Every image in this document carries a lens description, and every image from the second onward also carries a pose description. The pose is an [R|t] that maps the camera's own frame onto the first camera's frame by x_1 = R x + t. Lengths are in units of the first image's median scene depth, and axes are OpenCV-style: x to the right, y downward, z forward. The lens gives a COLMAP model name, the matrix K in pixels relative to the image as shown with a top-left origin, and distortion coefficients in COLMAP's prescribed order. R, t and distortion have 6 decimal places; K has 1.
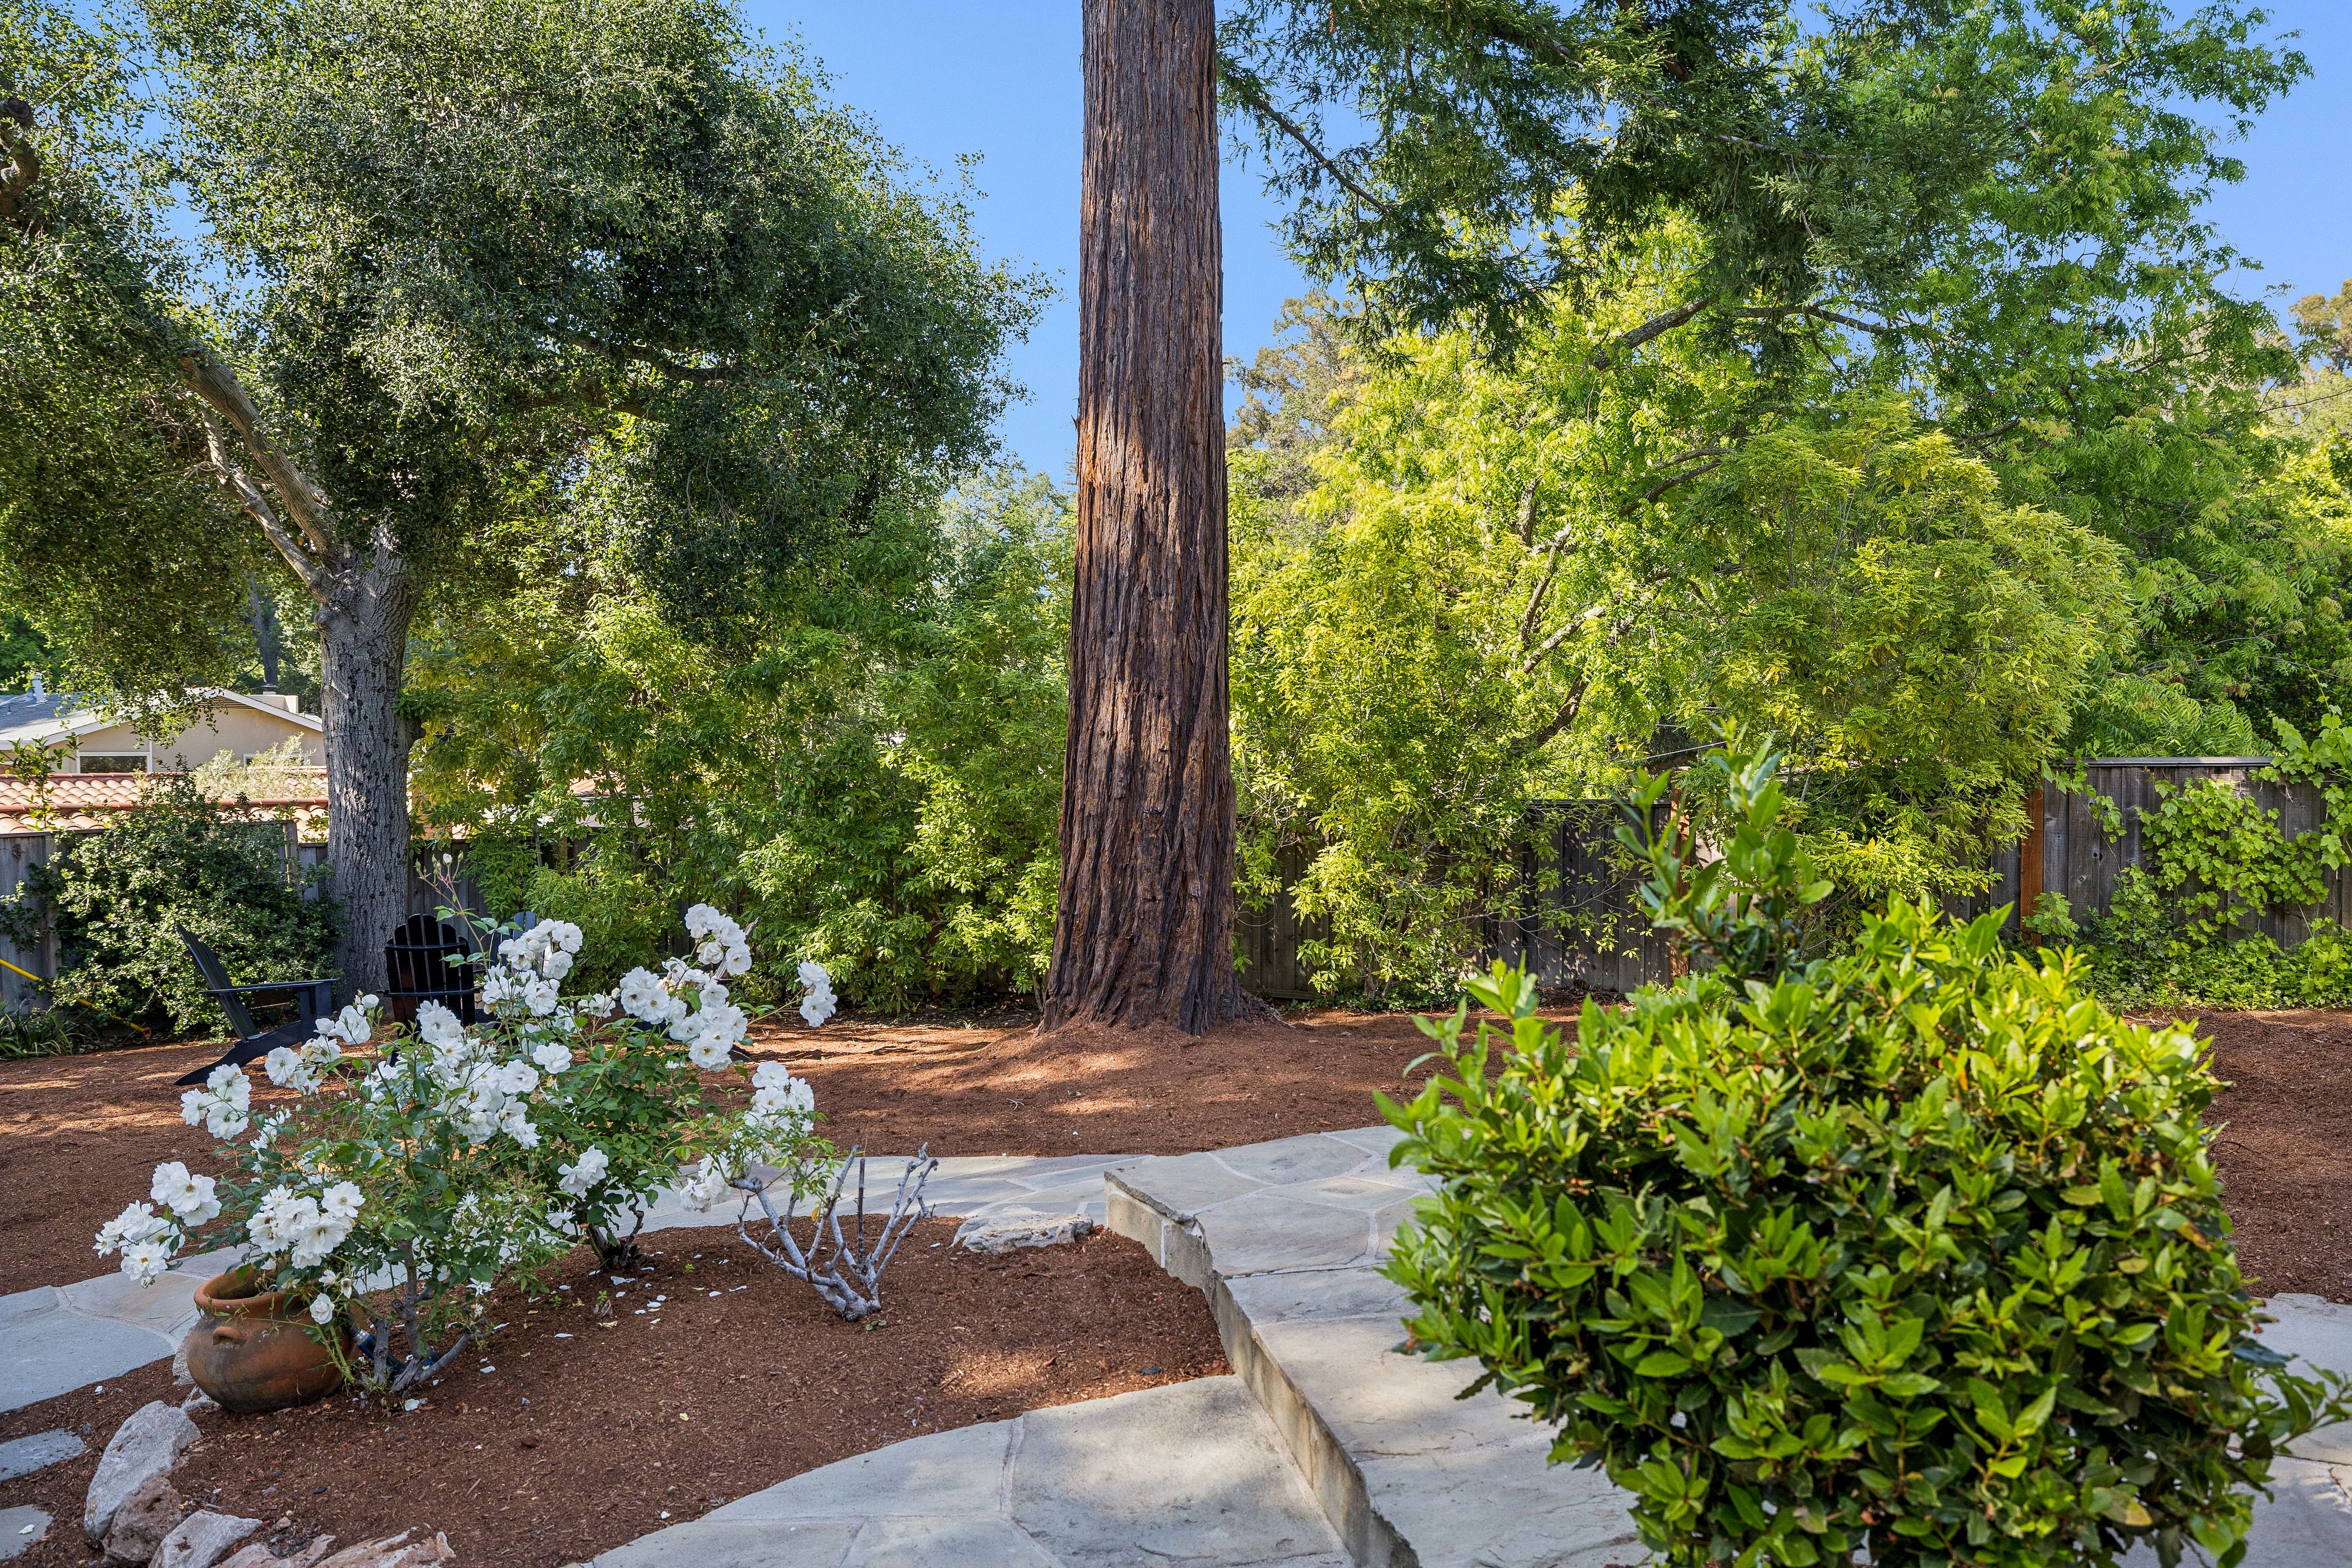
lens RADIAL K [[1692.8, 0, 1172.9], [0, 1692.8, 775.2], [0, 0, 1]] dist [0.006473, -0.001184]
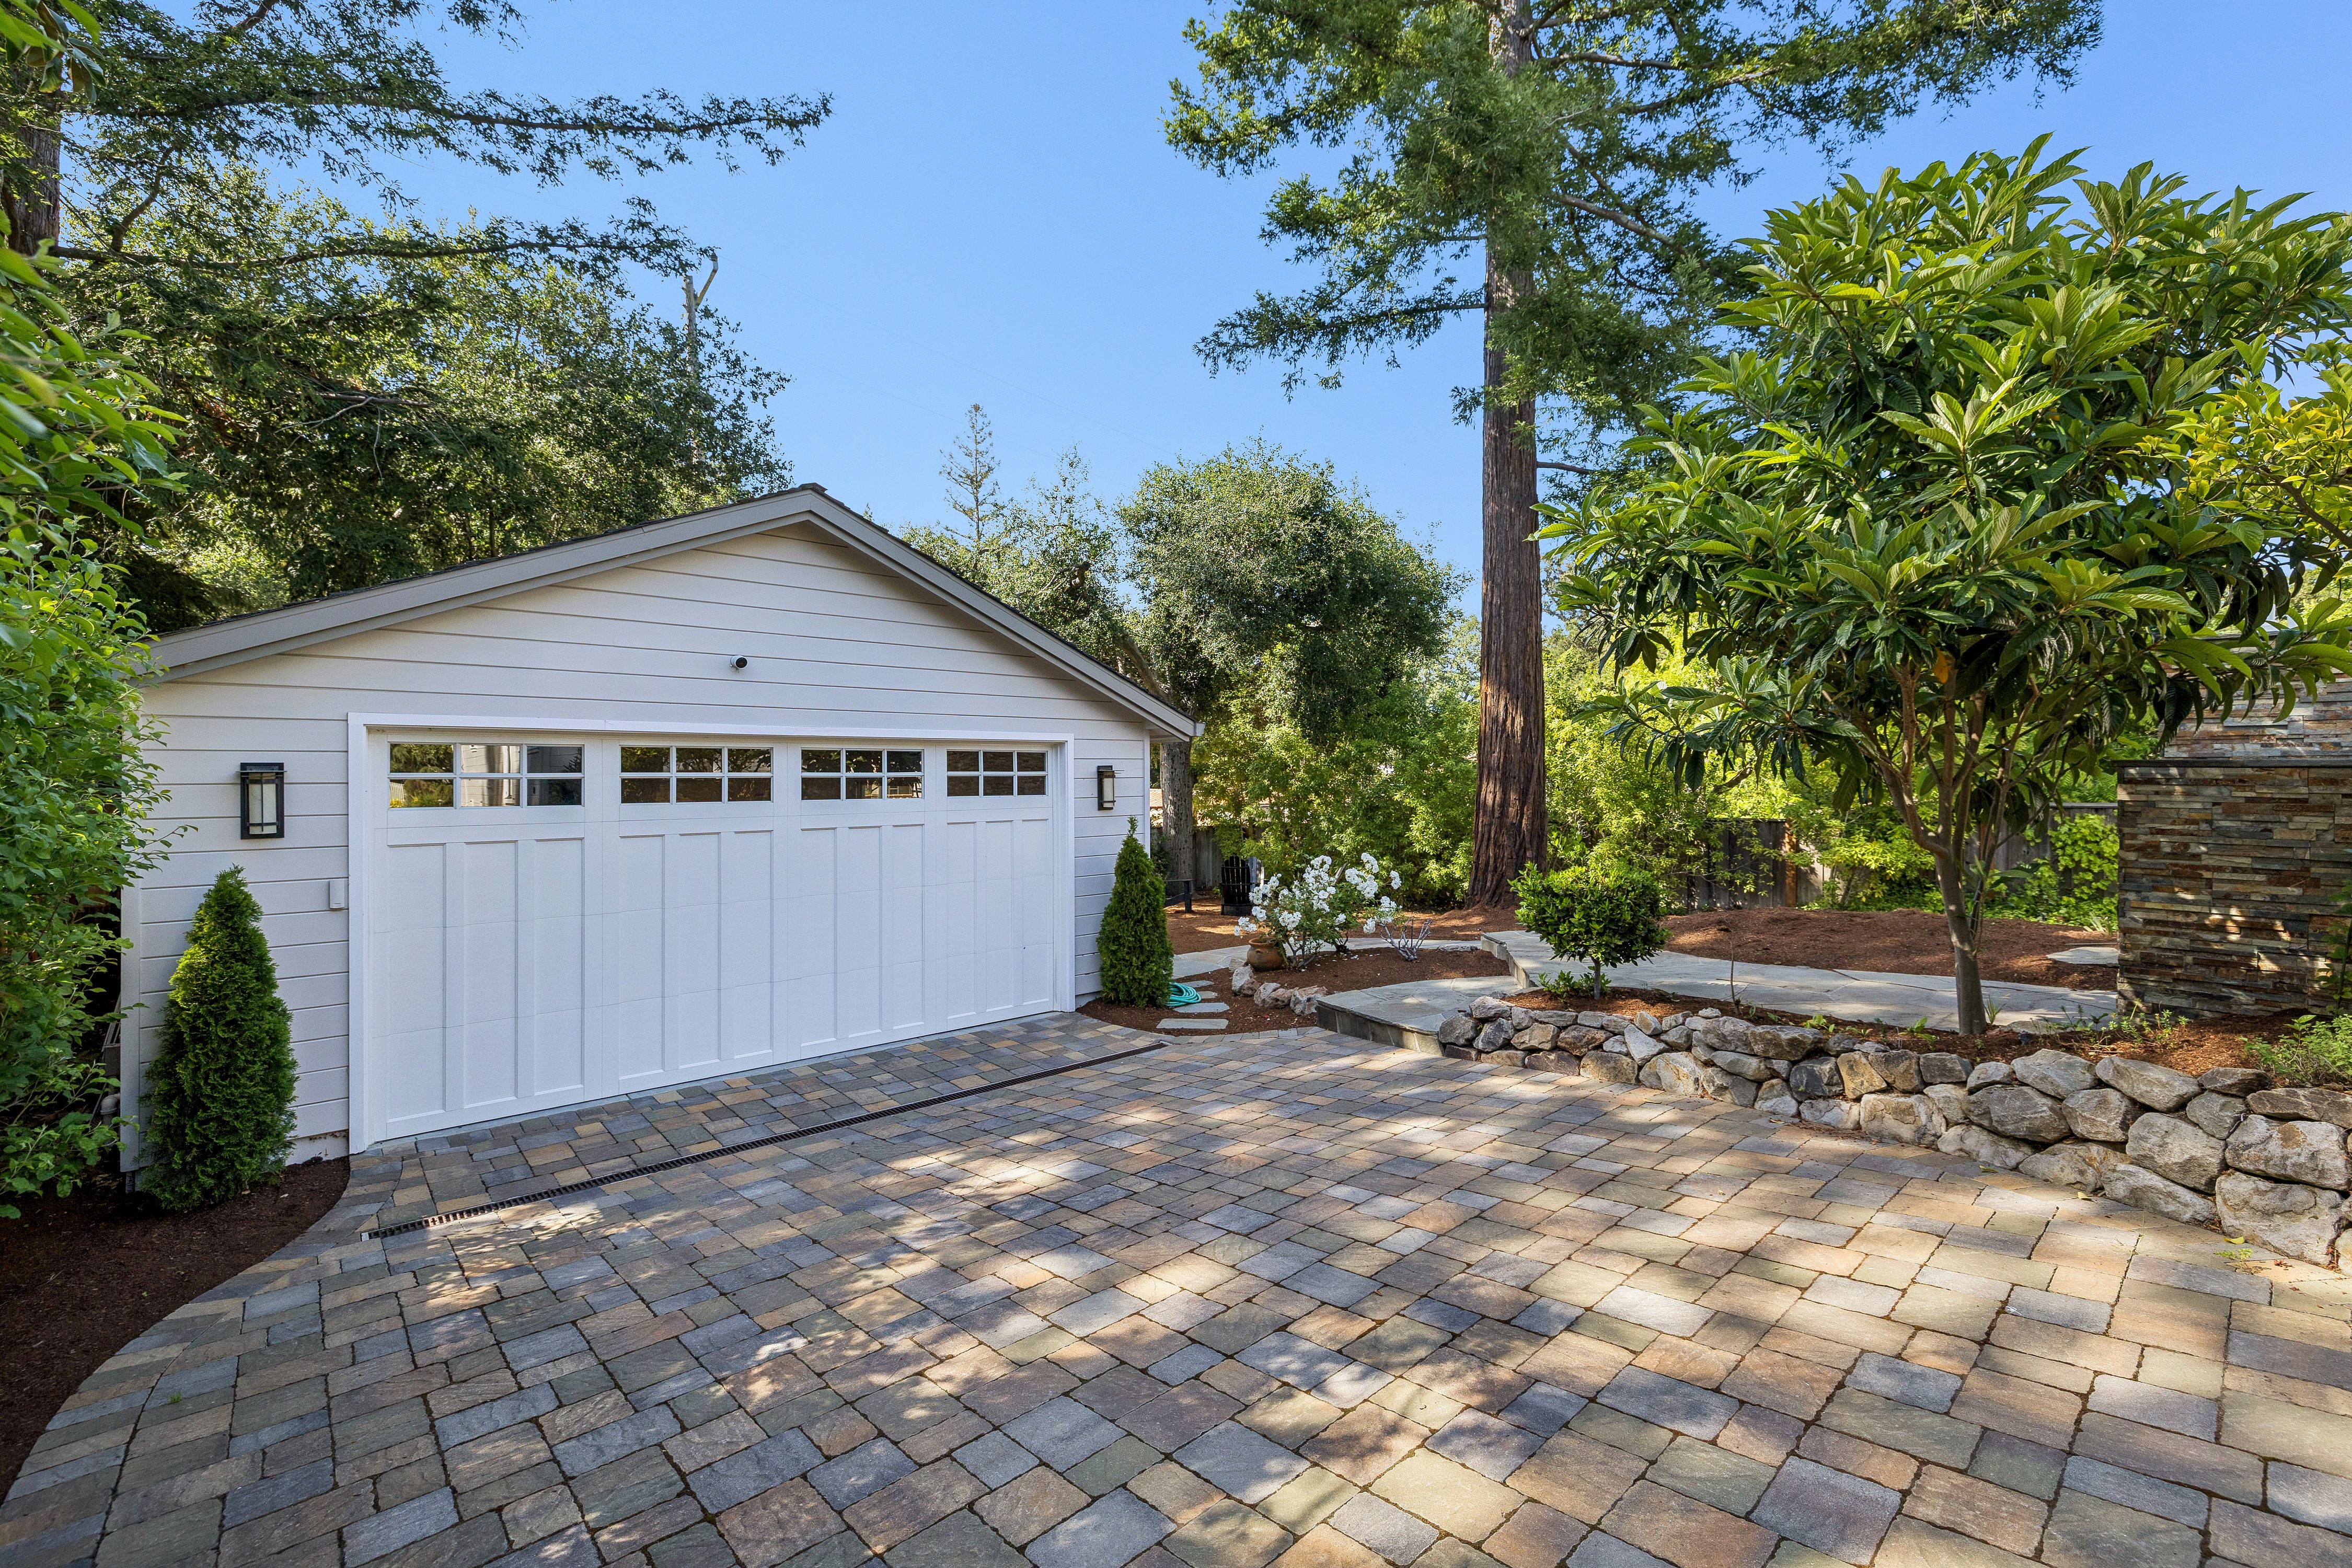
lens RADIAL K [[1016.3, 0, 1176.5], [0, 1016.3, 775.4], [0, 0, 1]] dist [0.012675, -0.000189]
pose [[0.935630, 0.000152, -0.352982, 0.040823], [-0.003981, 0.999941, -0.010120, -0.023497], [0.352959, 0.010874, 0.935575, -0.419504]]
